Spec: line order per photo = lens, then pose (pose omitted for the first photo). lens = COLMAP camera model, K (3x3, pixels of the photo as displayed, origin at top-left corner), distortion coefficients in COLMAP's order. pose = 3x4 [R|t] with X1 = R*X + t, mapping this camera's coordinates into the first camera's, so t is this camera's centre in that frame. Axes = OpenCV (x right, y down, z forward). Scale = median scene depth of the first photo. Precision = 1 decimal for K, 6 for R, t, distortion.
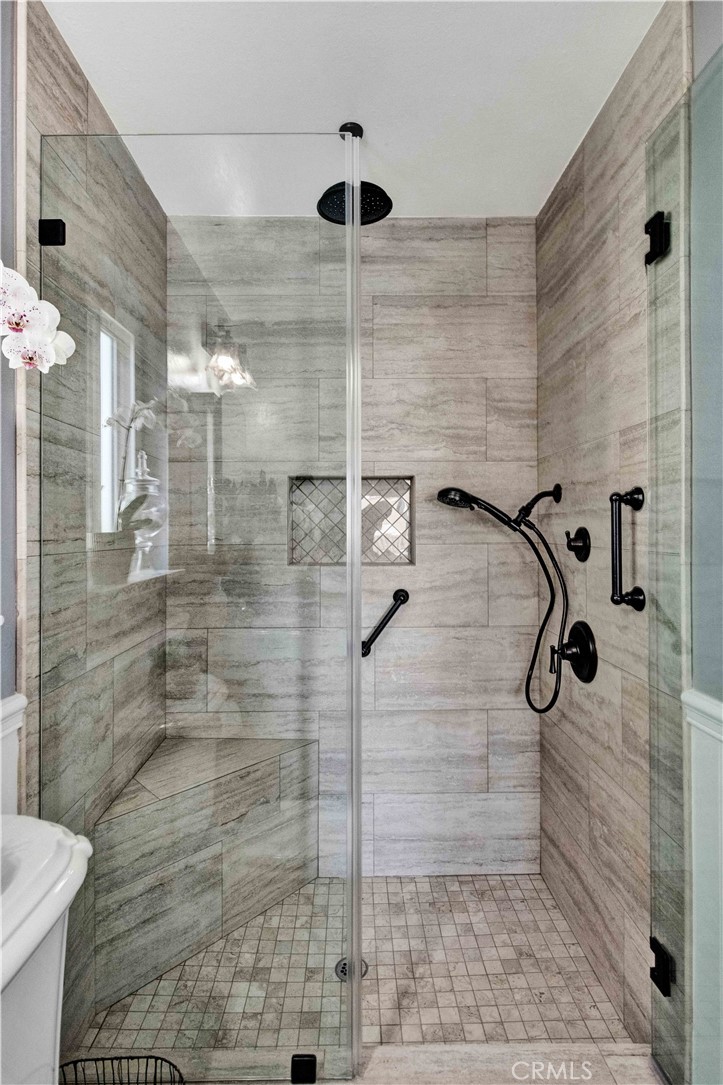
lens RADIAL K [[567.1, 0, 358.3], [0, 567.1, 519.4], [0, 0, 1]] dist [0.016832, 0.000343]
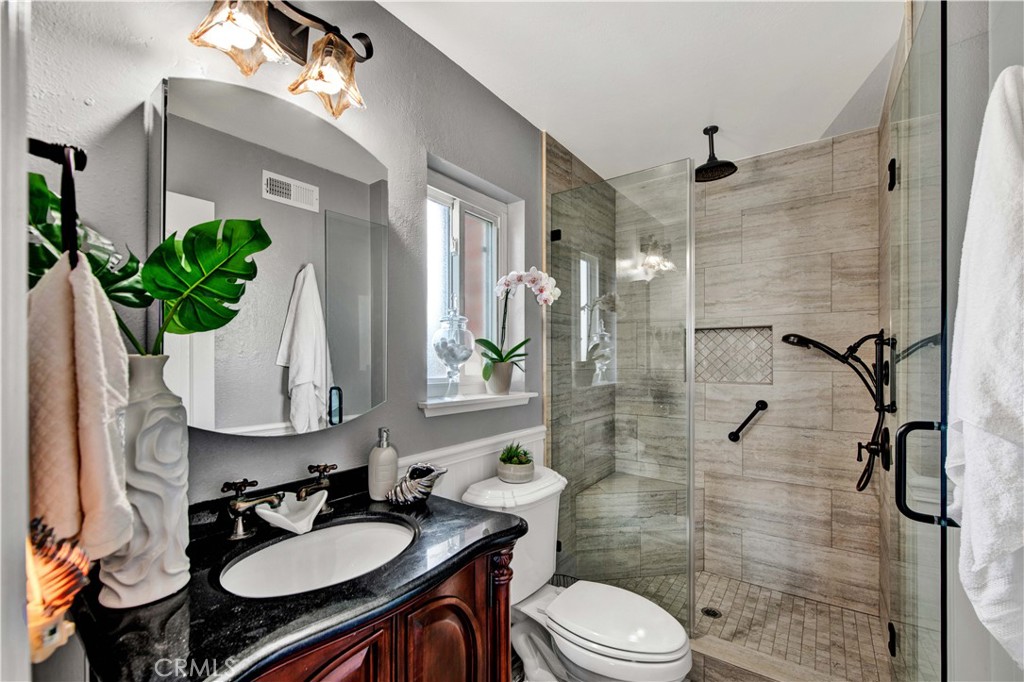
lens RADIAL K [[428.7, 0, 513.1], [0, 428.7, 357.8], [0, 0, 1]] dist [-0.036698, -0.000119]
pose [[0.801837, 0.003886, -0.597530, 0.216265], [0.006269, 0.999869, 0.014915, -0.011381], [0.597510, -0.015705, 0.801708, -0.301710]]
